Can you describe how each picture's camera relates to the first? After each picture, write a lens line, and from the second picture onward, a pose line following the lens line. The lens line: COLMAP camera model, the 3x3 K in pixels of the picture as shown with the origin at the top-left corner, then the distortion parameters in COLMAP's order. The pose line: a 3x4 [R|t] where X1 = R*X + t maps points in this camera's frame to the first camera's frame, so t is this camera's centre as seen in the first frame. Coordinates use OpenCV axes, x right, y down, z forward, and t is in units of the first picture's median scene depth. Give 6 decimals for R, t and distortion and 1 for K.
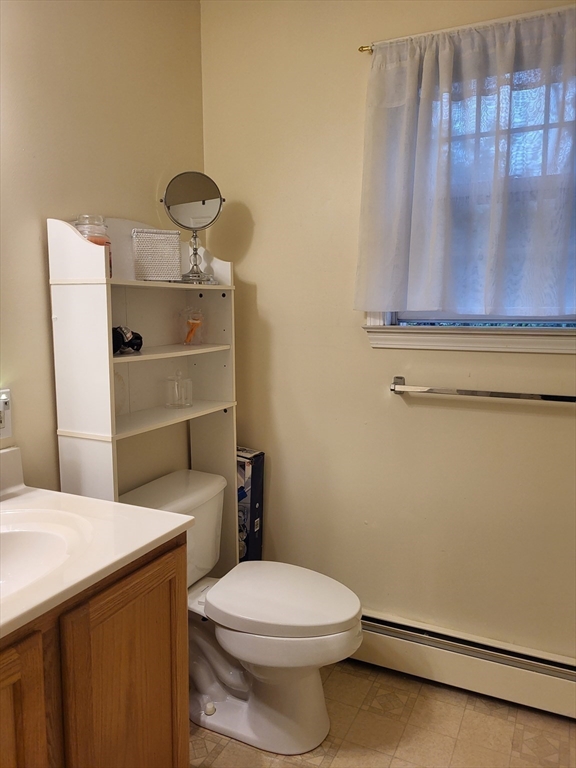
lens RADIAL K [[602.1, 0, 287.6], [0, 602.1, 376.2], [0, 0, 1]] dist [0.045011, -0.044003]
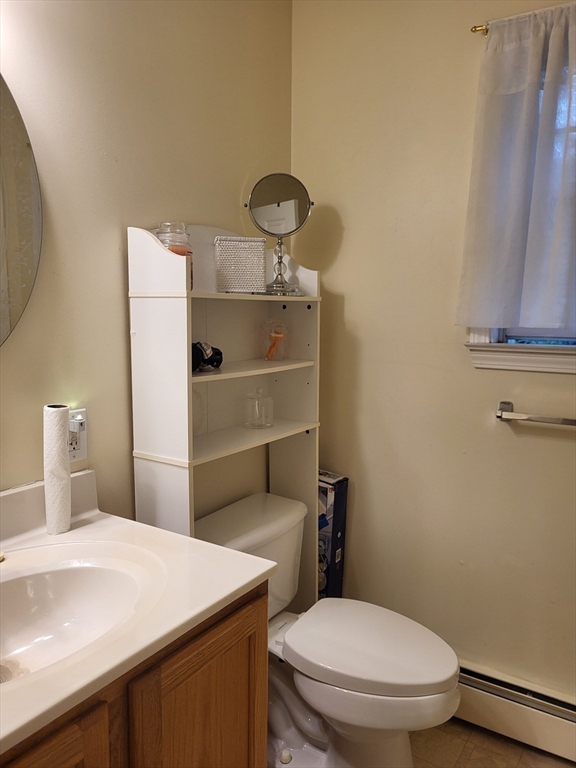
lens RADIAL K [[602.1, 0, 280.6], [0, 602.1, 386.3], [0, 0, 1]] dist [0.045011, -0.044003]
pose [[0.991042, 0.025902, -0.131017, -0.027969], [-0.024237, 0.999604, 0.014286, -0.027920], [0.131335, -0.010983, 0.991277, 0.086292]]
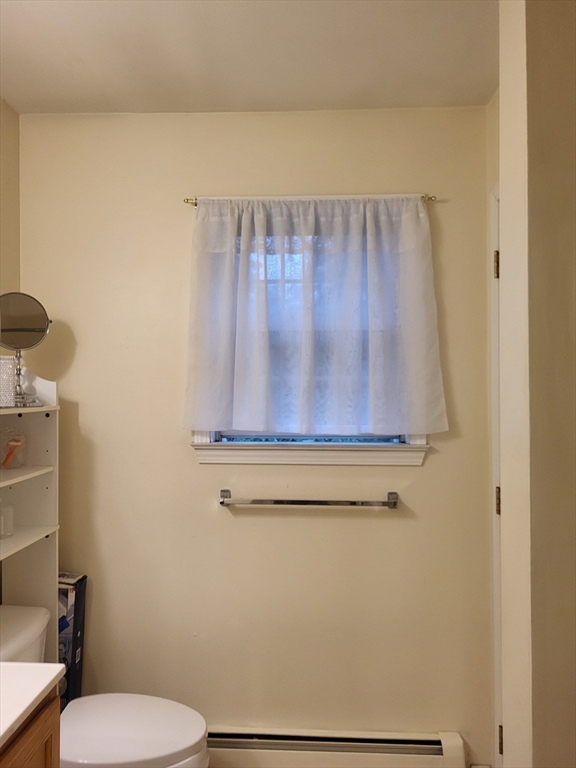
lens RADIAL K [[602.1, 0, 283.8], [0, 602.1, 380.6], [0, 0, 1]] dist [0.045011, -0.044003]
pose [[0.920359, 0.010579, 0.390930, -0.153305], [0.040647, 0.991632, -0.122530, -0.060141], [-0.388955, 0.128661, 0.912228, -0.060157]]
